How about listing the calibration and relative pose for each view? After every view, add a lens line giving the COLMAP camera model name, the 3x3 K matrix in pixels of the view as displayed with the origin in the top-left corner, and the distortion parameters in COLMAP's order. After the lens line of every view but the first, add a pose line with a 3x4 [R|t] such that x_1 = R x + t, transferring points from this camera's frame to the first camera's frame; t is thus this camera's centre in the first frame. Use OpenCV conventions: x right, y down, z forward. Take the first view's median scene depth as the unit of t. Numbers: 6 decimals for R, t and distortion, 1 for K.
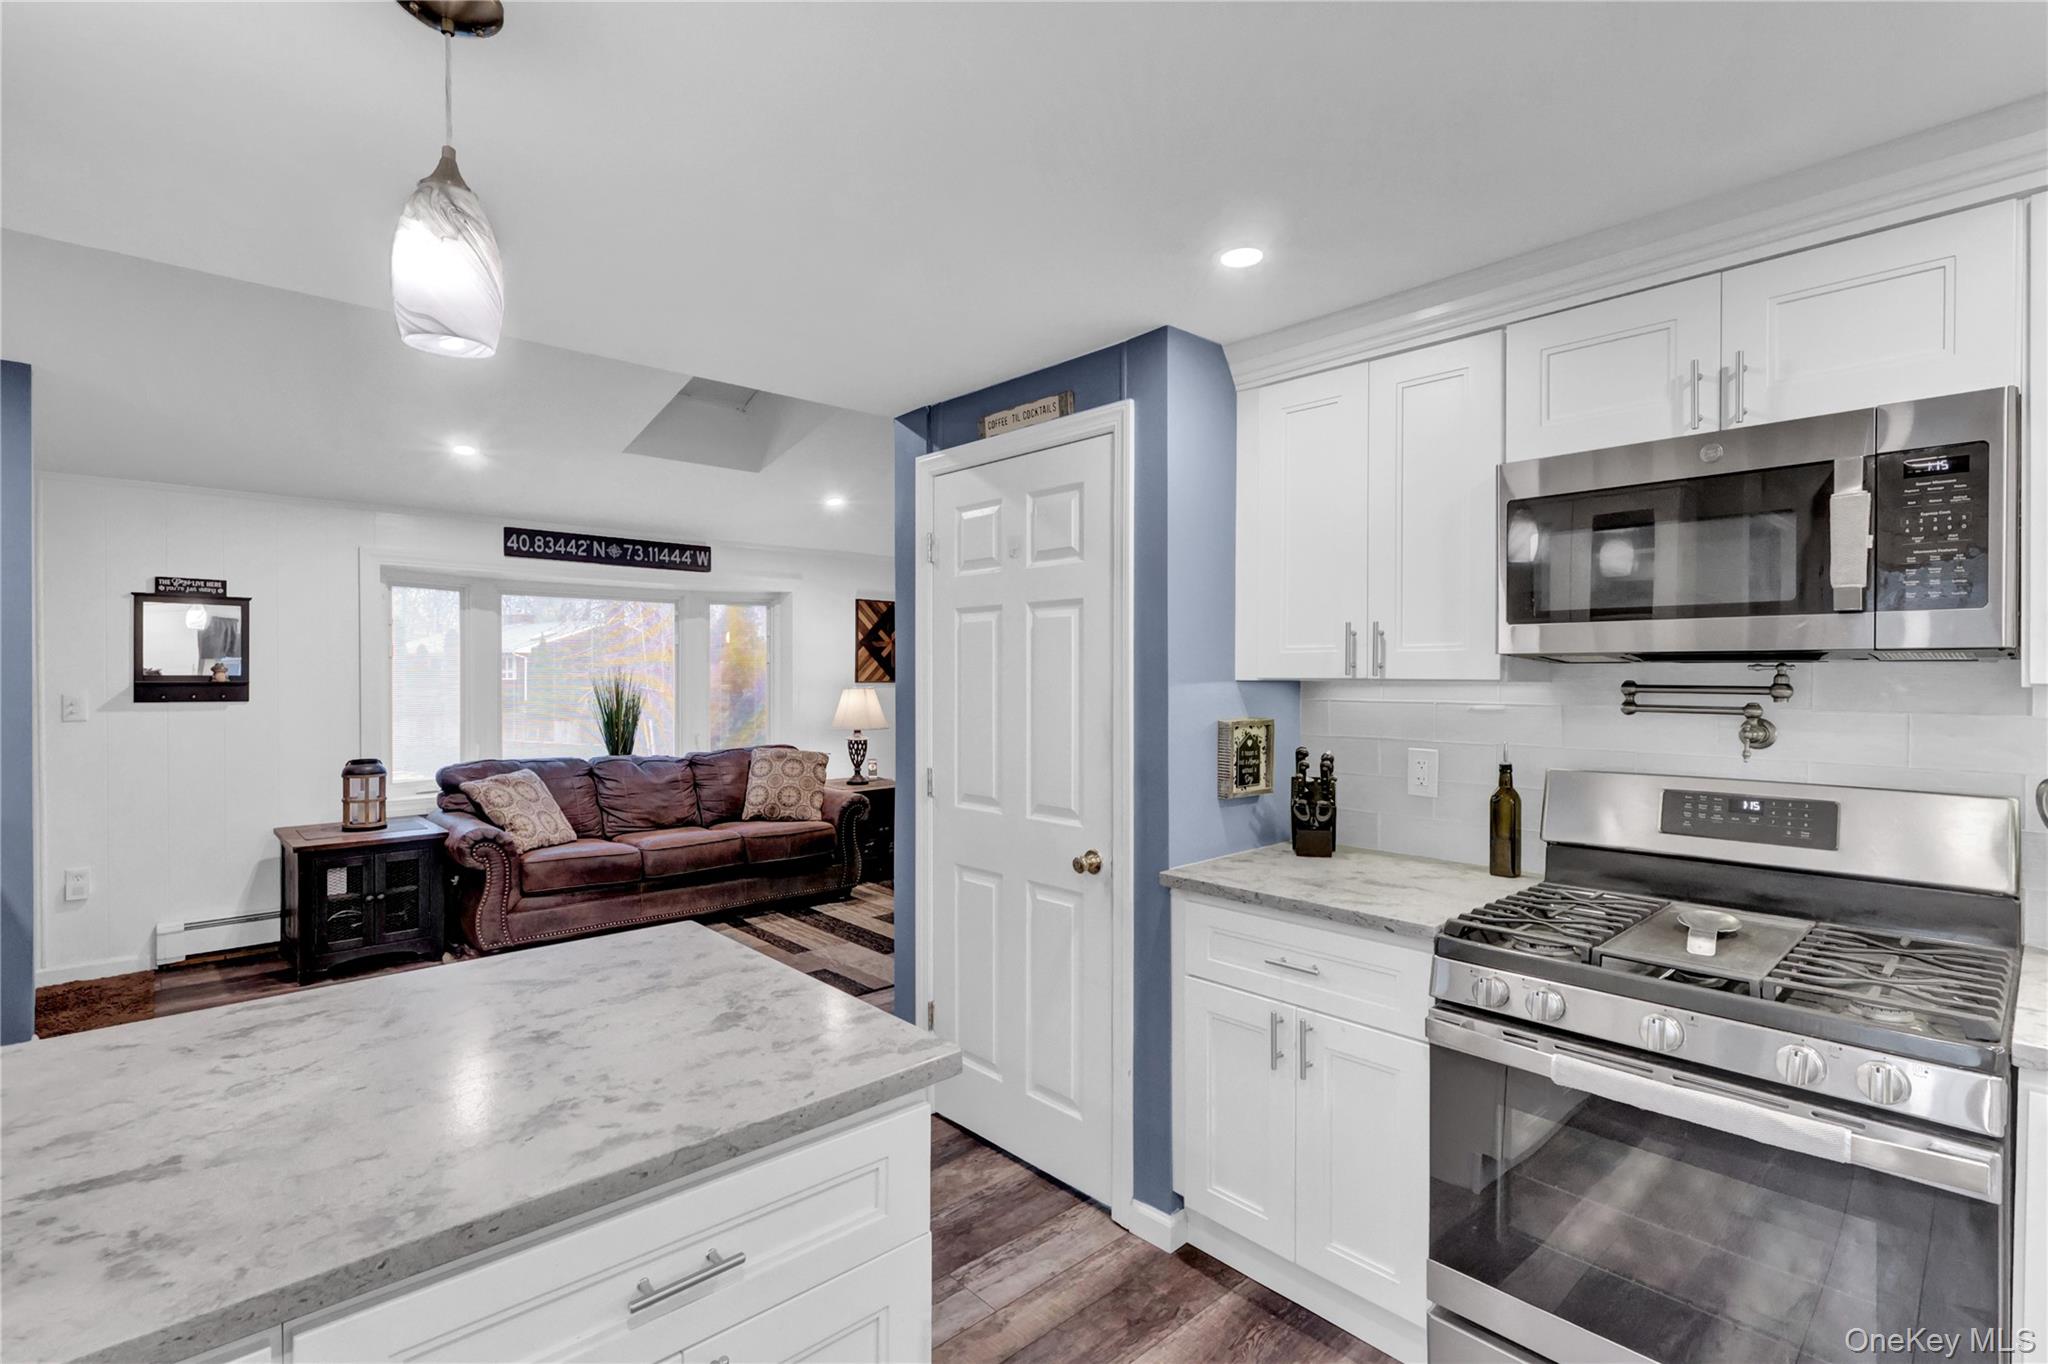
lens RADIAL K [[944.8, 0, 1024.8], [0, 944.8, 685.5], [0, 0, 1]] dist [-0.001823, 0.000563]
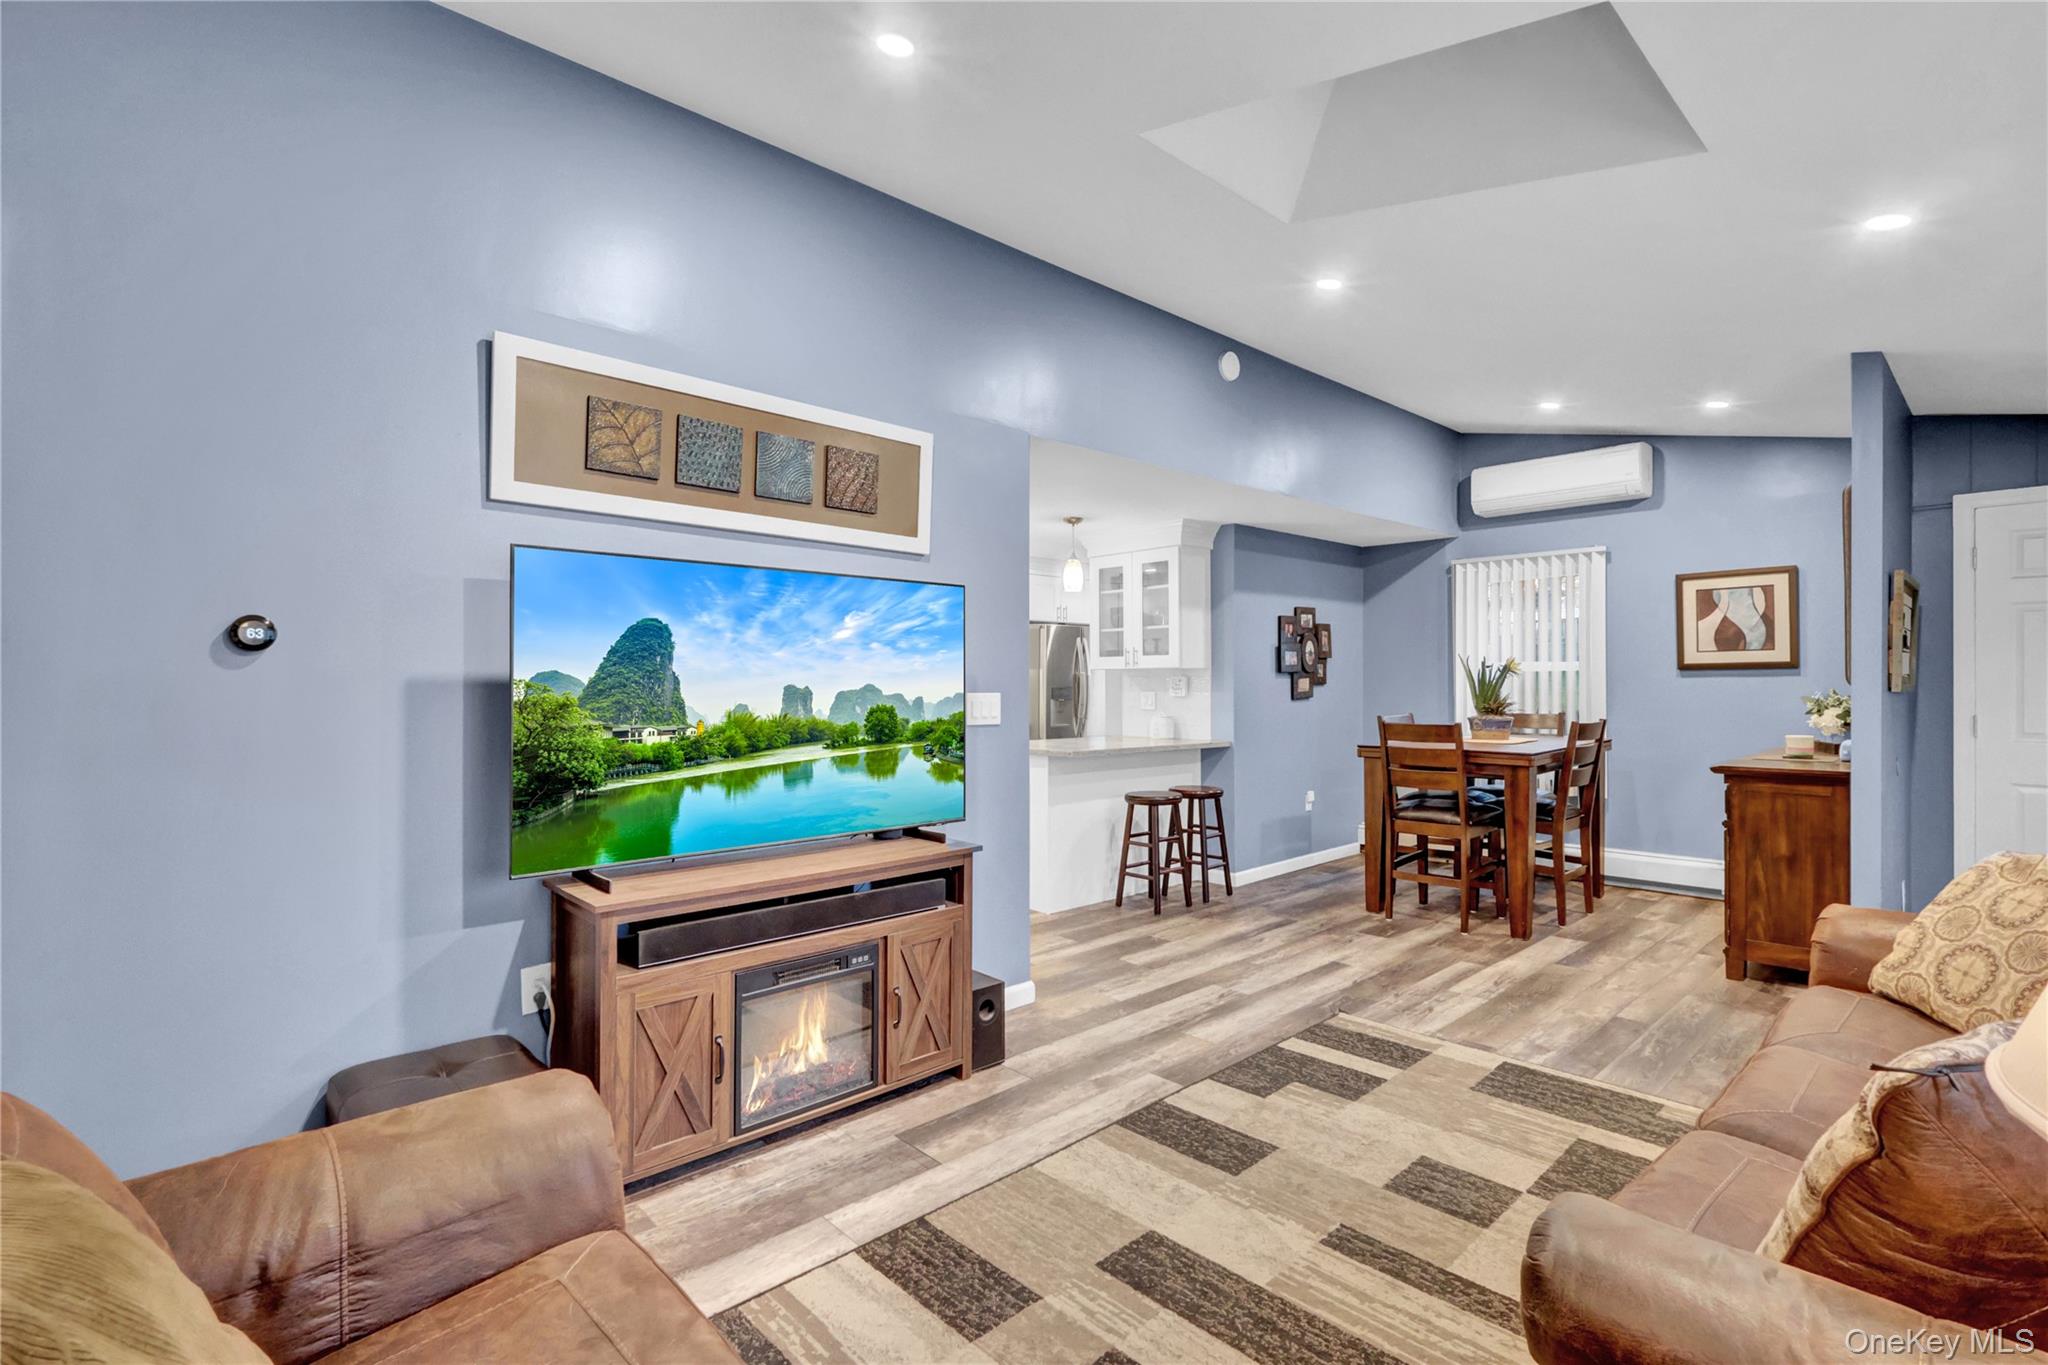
lens RADIAL K [[944.8, 0, 1025.3], [0, 944.8, 687.7], [0, 0, 1]] dist [-0.001823, 0.000563]
pose [[-0.999985, -0.001862, -0.005146, -0.089435], [-0.001961, 0.999810, 0.019399, 0.010823], [0.005109, 0.019409, -0.999799, 1.535492]]
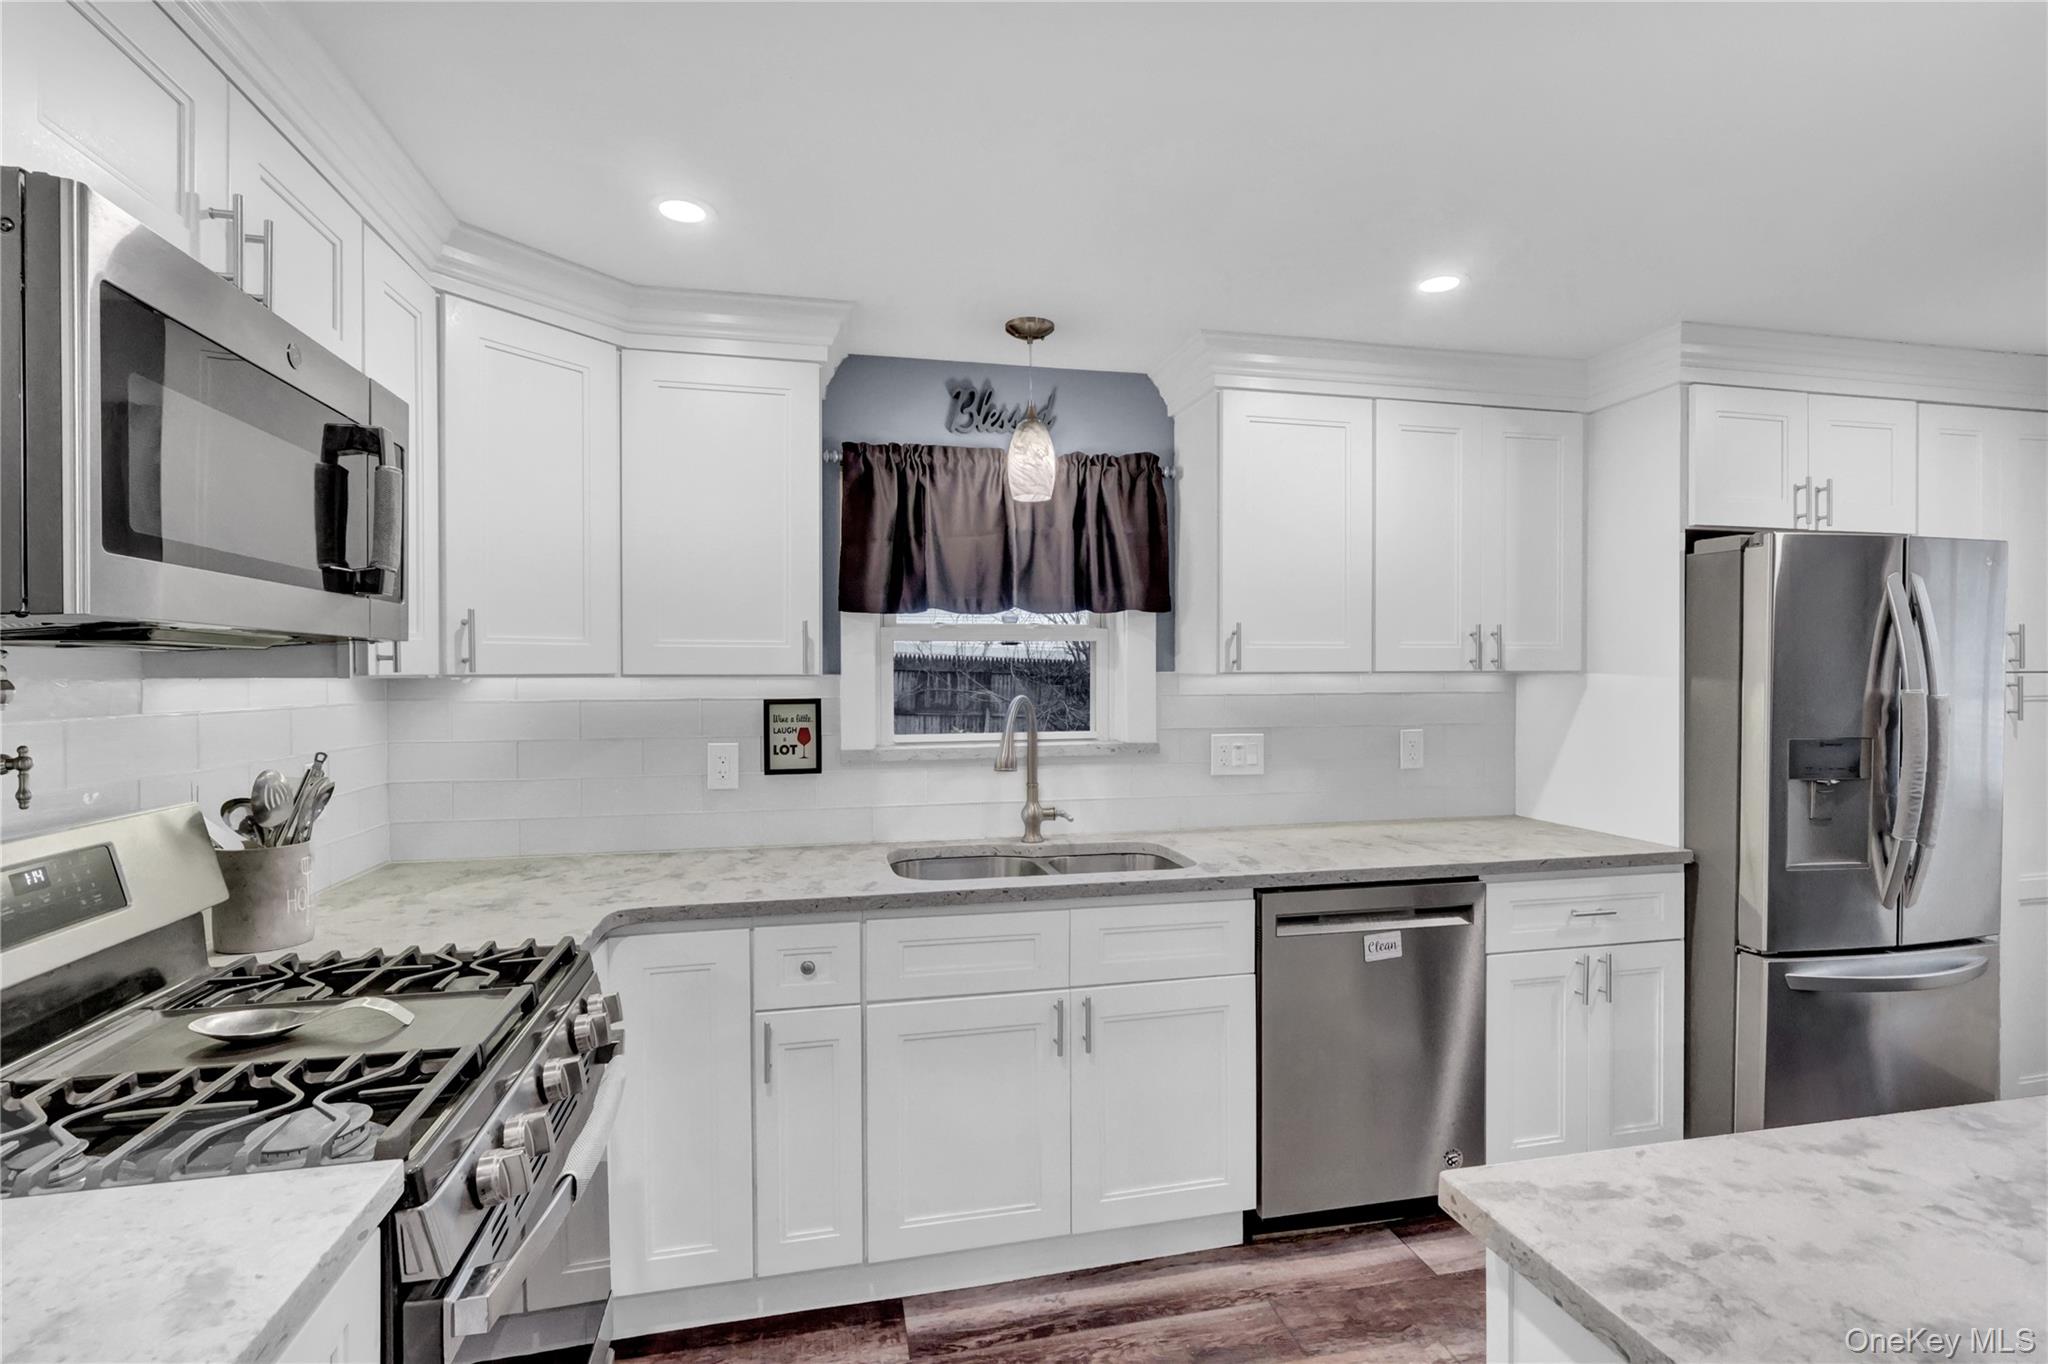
lens RADIAL K [[944.8, 0, 1016.0], [0, 944.8, 686.9], [0, 0, 1]] dist [-0.001823, 0.000563]
pose [[-0.866311, -0.006812, 0.499458, -0.041290], [0.007384, 0.999623, 0.026442, -0.002827], [-0.499450, 0.026595, -0.865935, 0.507613]]
